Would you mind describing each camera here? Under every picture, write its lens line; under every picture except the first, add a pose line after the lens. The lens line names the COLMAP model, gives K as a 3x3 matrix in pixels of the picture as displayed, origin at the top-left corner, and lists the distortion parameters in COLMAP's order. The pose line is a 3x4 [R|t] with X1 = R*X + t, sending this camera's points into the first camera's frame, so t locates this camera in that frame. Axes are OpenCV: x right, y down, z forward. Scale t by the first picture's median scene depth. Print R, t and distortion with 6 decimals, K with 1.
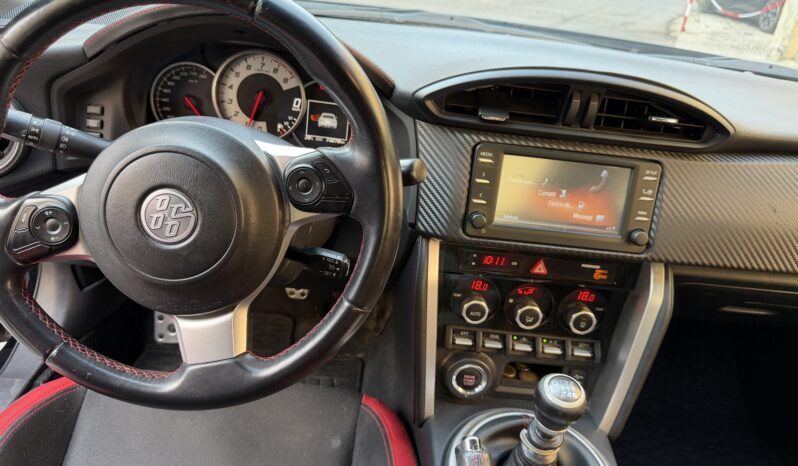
lens RADIAL K [[588.3, 0, 397.5], [0, 588.3, 241.1], [0, 0, 1]] dist [0.087299, -0.150545]
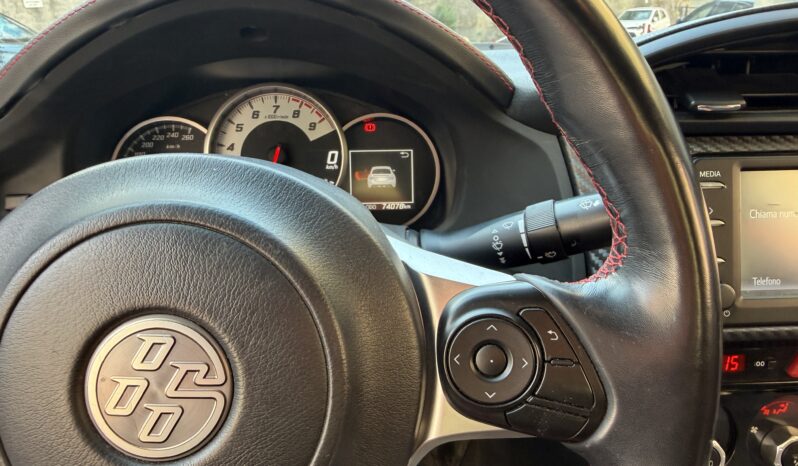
lens RADIAL K [[581.9, 0, 364.5], [0, 581.9, 234.8], [0, 0, 1]] dist [0.010046, 0.000817]
pose [[0.990515, -0.137264, 0.006180, -0.157929], [0.136171, 0.974632, -0.177620, -0.033502], [0.018358, 0.176777, 0.984080, 0.404653]]
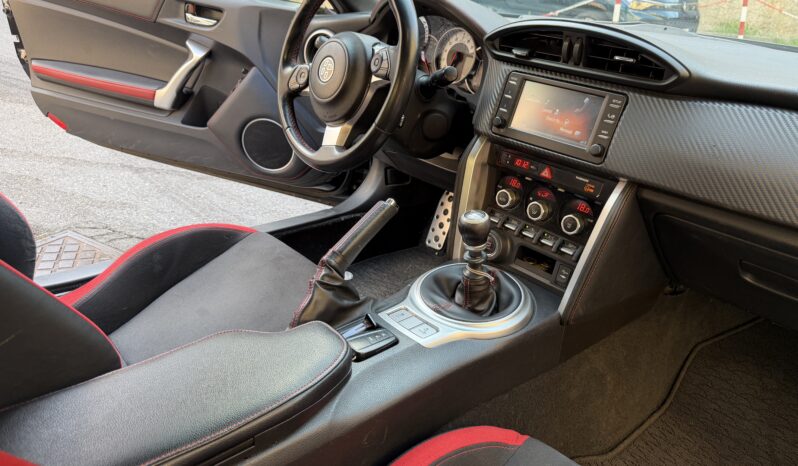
lens RADIAL K [[574.9, 0, 397.1], [0, 574.9, 242.6], [0, 0, 1]] dist [0.037892, -0.073560]
pose [[0.660972, 0.254702, -0.705863, 0.954935], [-0.346418, 0.937975, 0.014070, 0.285764], [0.665665, 0.235224, 0.708209, -0.126846]]
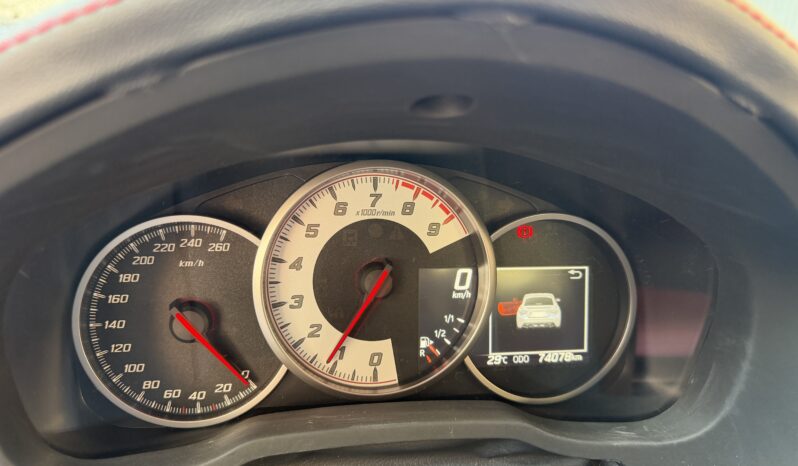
lens RADIAL K [[585.8, 0, 399.0], [0, 585.8, 233.0], [0, 0, 1]] dist [0.147223, -0.430155]
pose [[0.982605, -0.121122, 0.140774, -0.276159], [0.142815, 0.977394, -0.155898, -0.219017], [-0.118709, 0.173291, 0.977690, 0.647162]]
